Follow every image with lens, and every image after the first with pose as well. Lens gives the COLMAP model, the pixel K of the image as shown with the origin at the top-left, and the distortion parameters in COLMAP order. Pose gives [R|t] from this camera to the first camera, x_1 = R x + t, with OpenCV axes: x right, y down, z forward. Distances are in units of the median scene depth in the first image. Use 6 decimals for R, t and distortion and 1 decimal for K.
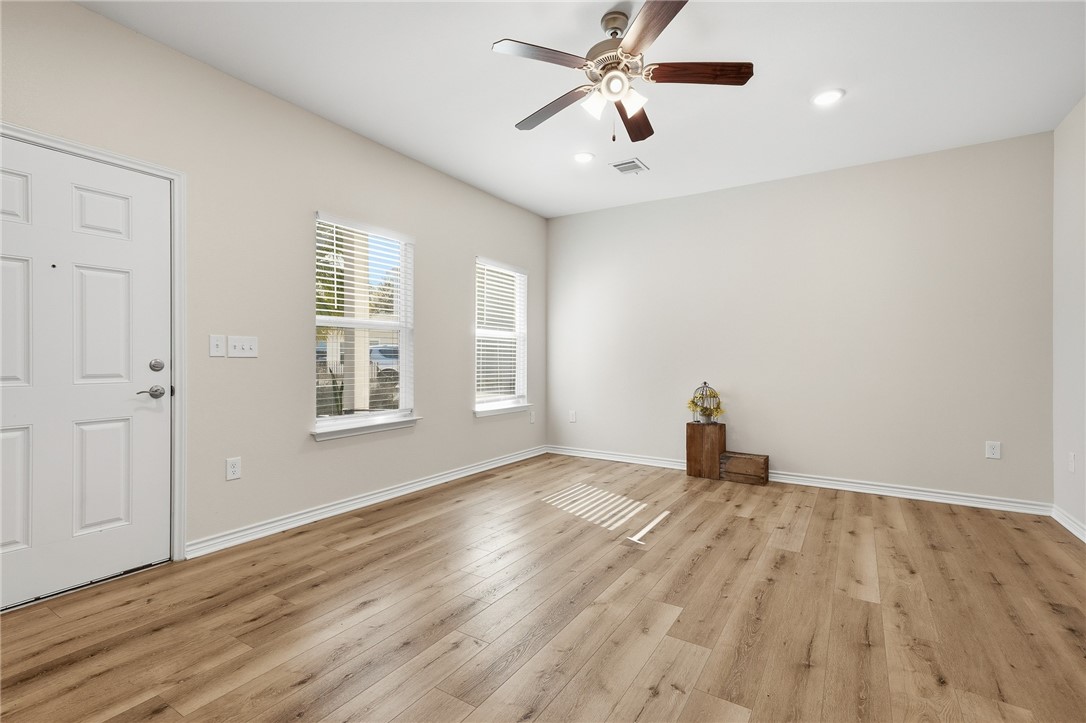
lens RADIAL K [[504.5, 0, 550.7], [0, 504.5, 357.3], [0, 0, 1]] dist [0.007634, 0.000852]
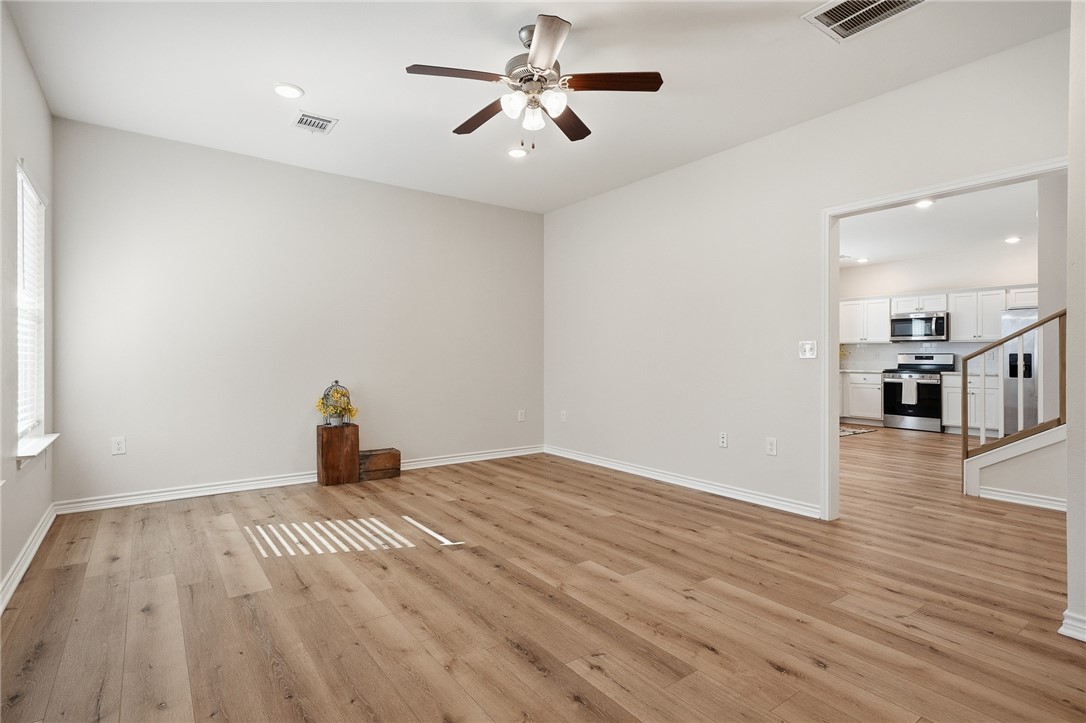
lens RADIAL K [[535.5, 0, 531.0], [0, 535.5, 357.5], [0, 0, 1]] dist [0.000429, 0.000343]
pose [[0.371680, -0.006198, 0.928340, -0.763148], [-0.003477, 0.999961, 0.008068, -0.003894], [-0.928355, -0.006226, 0.371644, 0.503498]]
